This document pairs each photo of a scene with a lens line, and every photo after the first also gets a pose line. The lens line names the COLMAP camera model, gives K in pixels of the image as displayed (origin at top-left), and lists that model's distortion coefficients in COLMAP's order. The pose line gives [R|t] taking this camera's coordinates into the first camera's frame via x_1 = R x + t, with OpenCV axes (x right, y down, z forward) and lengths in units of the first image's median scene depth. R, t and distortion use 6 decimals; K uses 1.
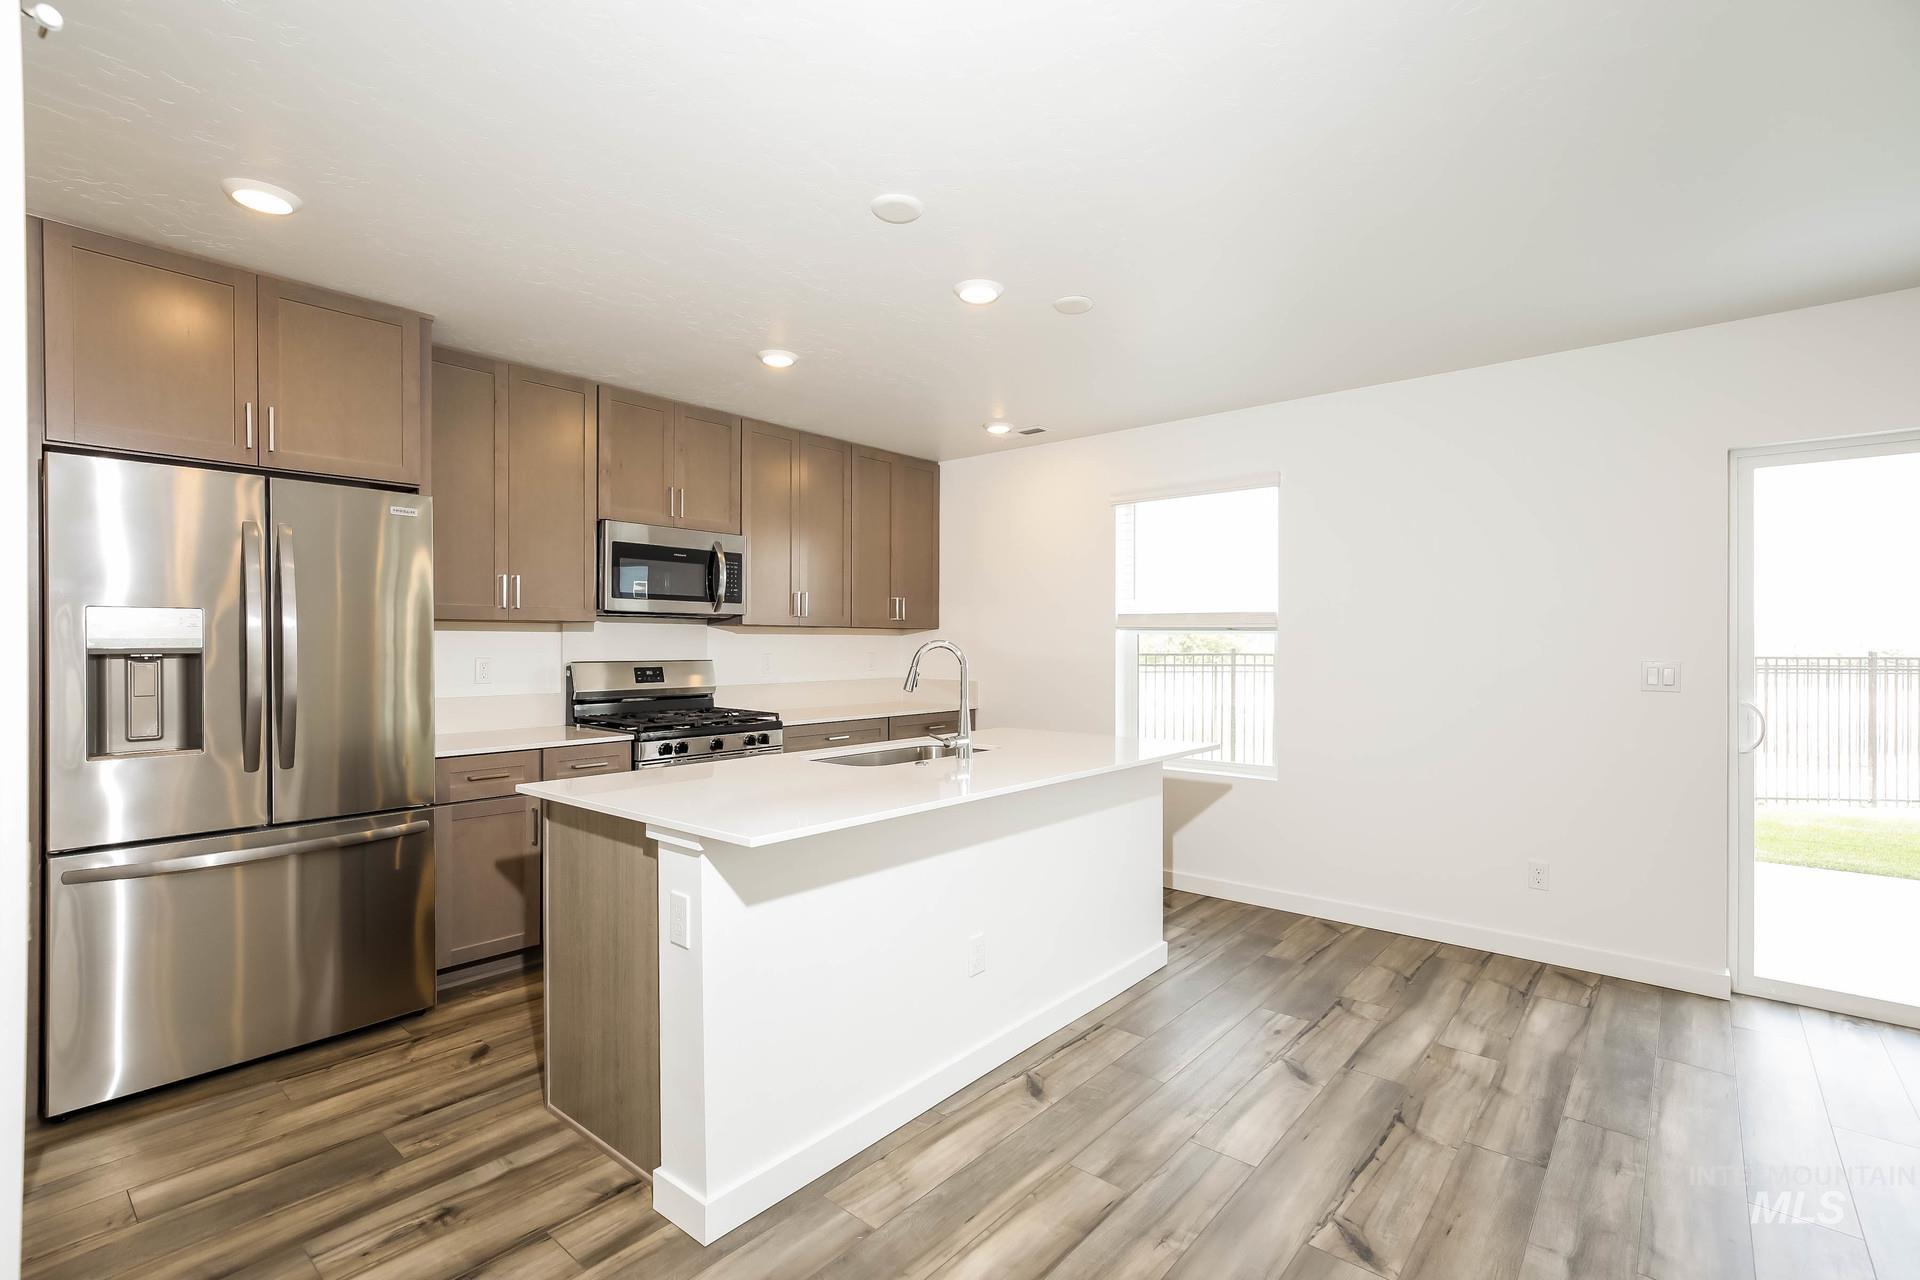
lens RADIAL K [[886.3, 0, 926.9], [0, 886.3, 646.5], [0, 0, 1]] dist [-0.000277, 0.000505]
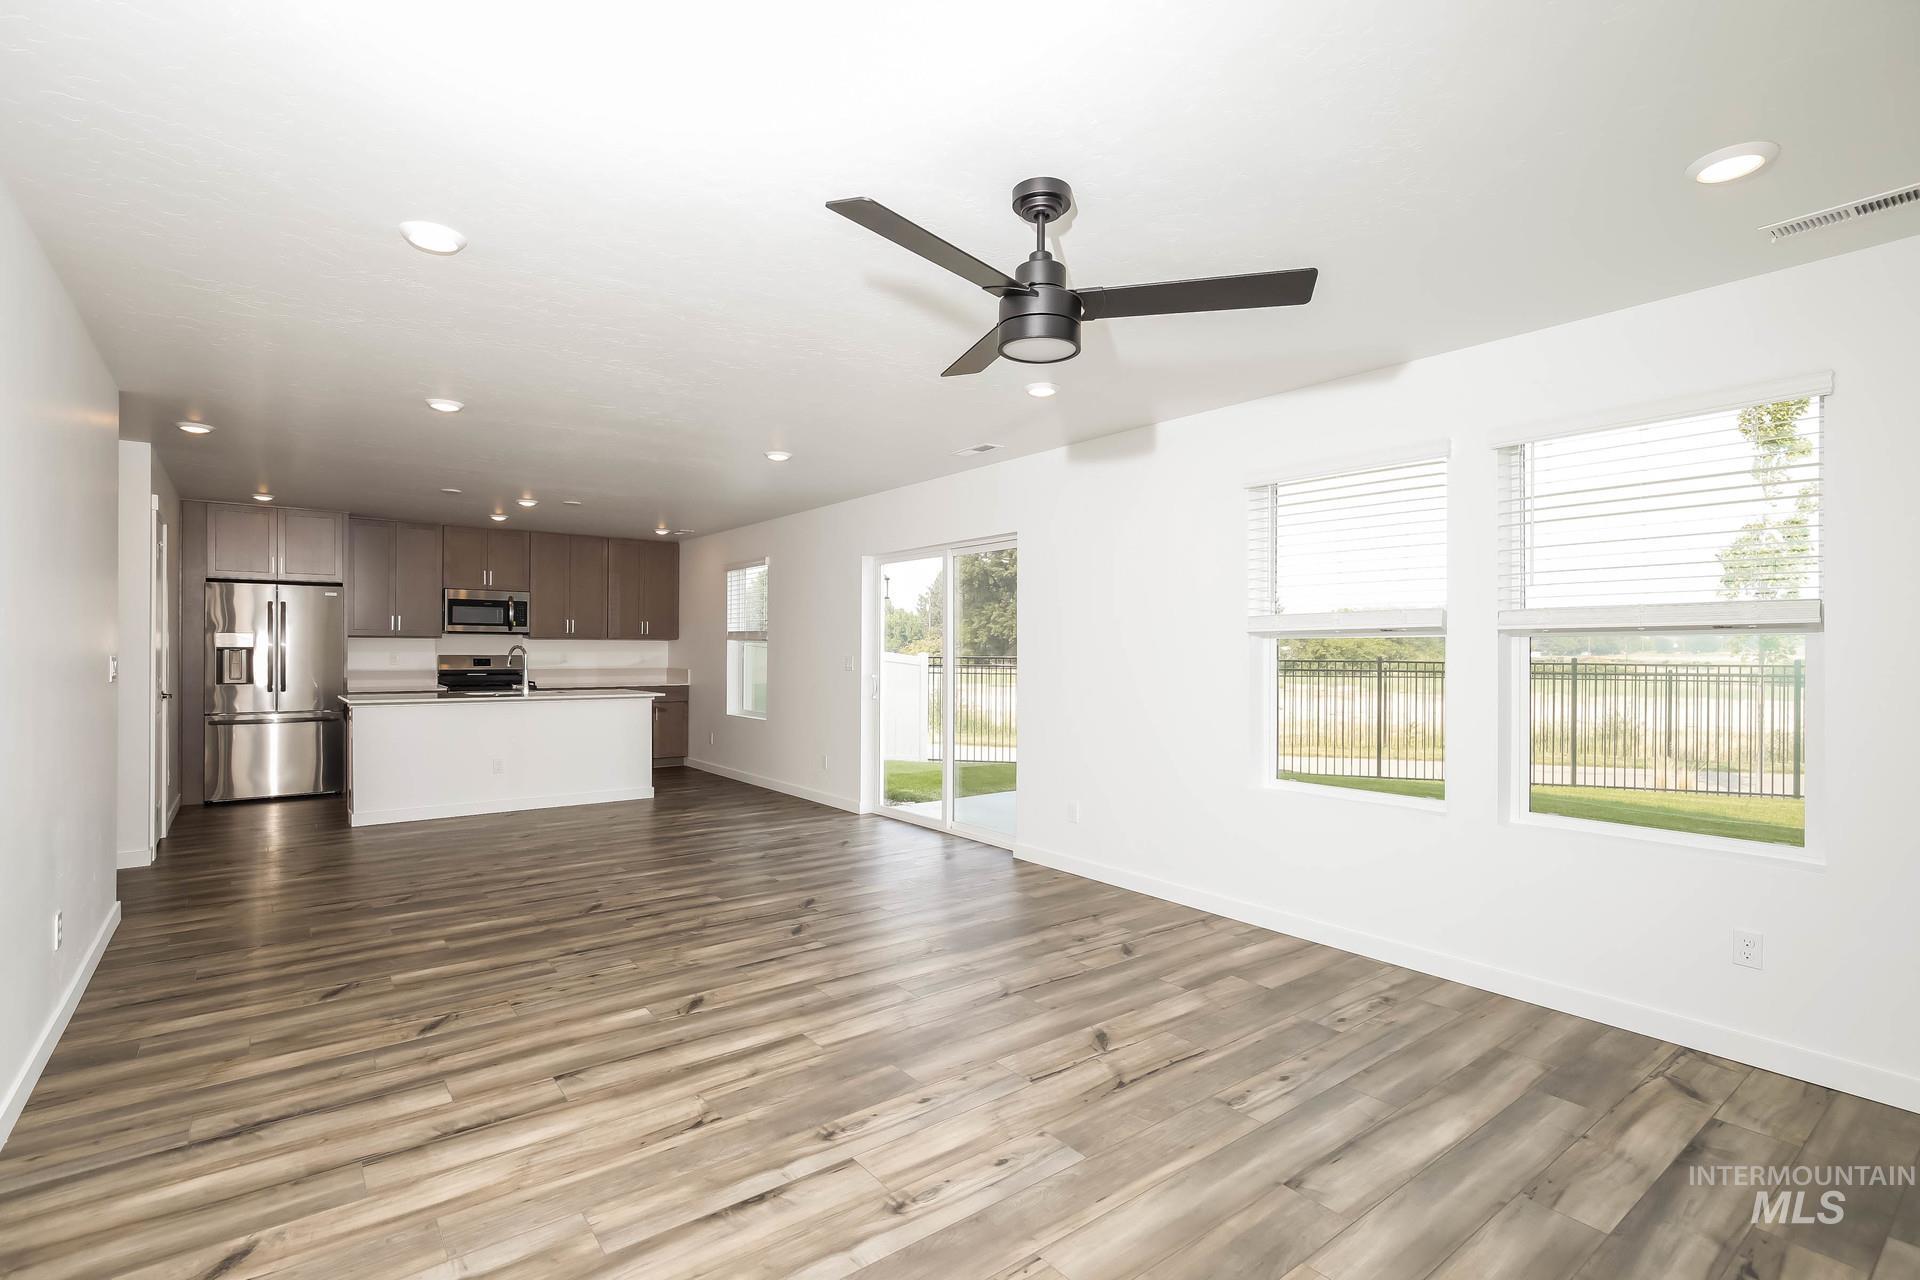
lens RADIAL K [[886.5, 0, 957.1], [0, 886.5, 648.3], [0, 0, 1]] dist [-0.039181, -0.000056]
pose [[0.982269, 0.005436, -0.187396, 1.237539], [-0.006387, 0.999970, -0.004472, 0.002473], [0.187366, 0.005590, 0.982274, -0.834837]]
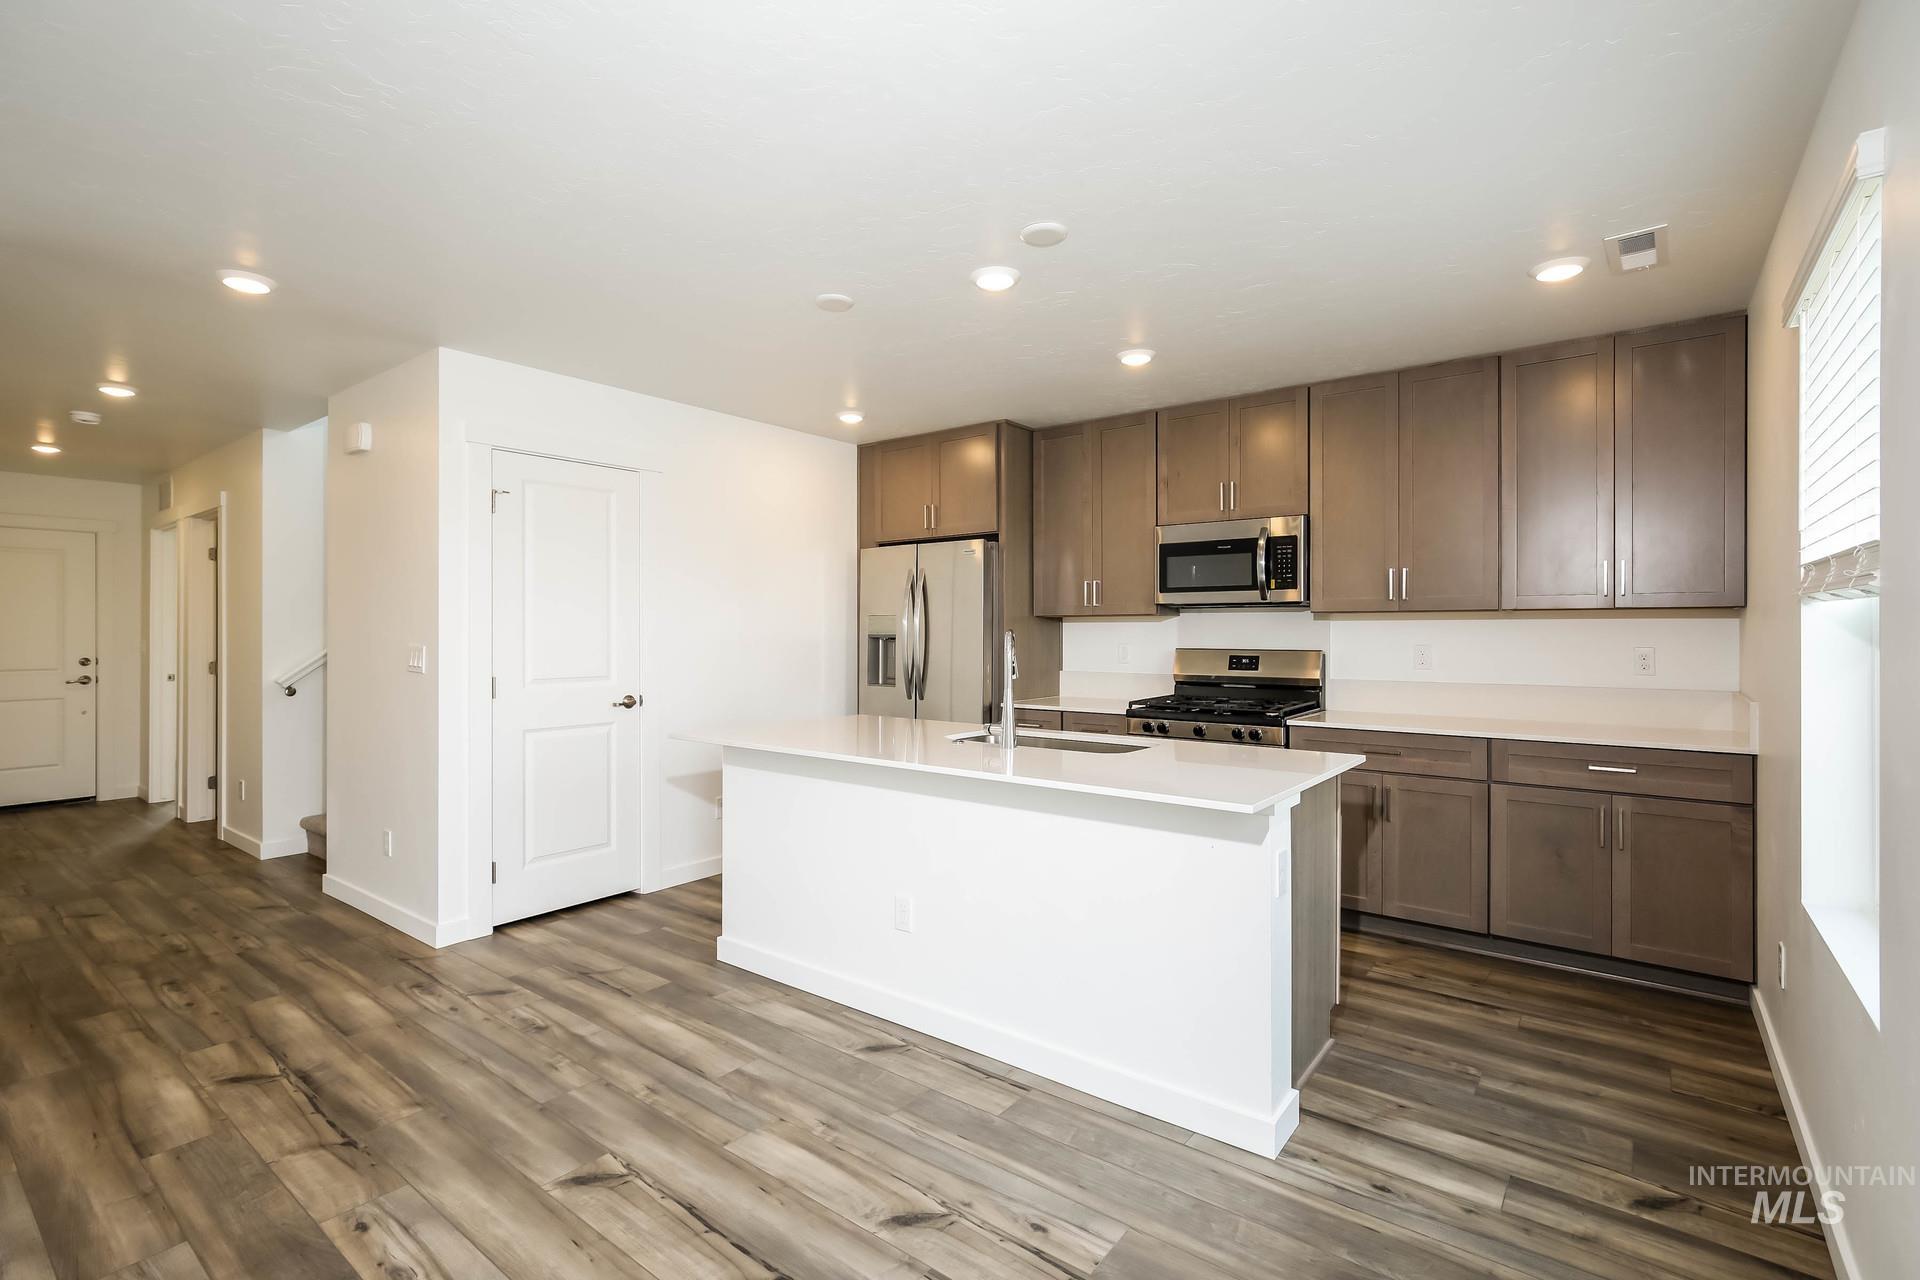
lens RADIAL K [[884.4, 0, 959.8], [0, 884.4, 633.0], [0, 0, 1]] dist [0.000054, 0.000016]
pose [[0.053636, 0.001263, -0.998560, 0.777963], [-0.003149, 0.999994, 0.001096, -0.003372], [0.998556, 0.003086, 0.053639, 0.675014]]
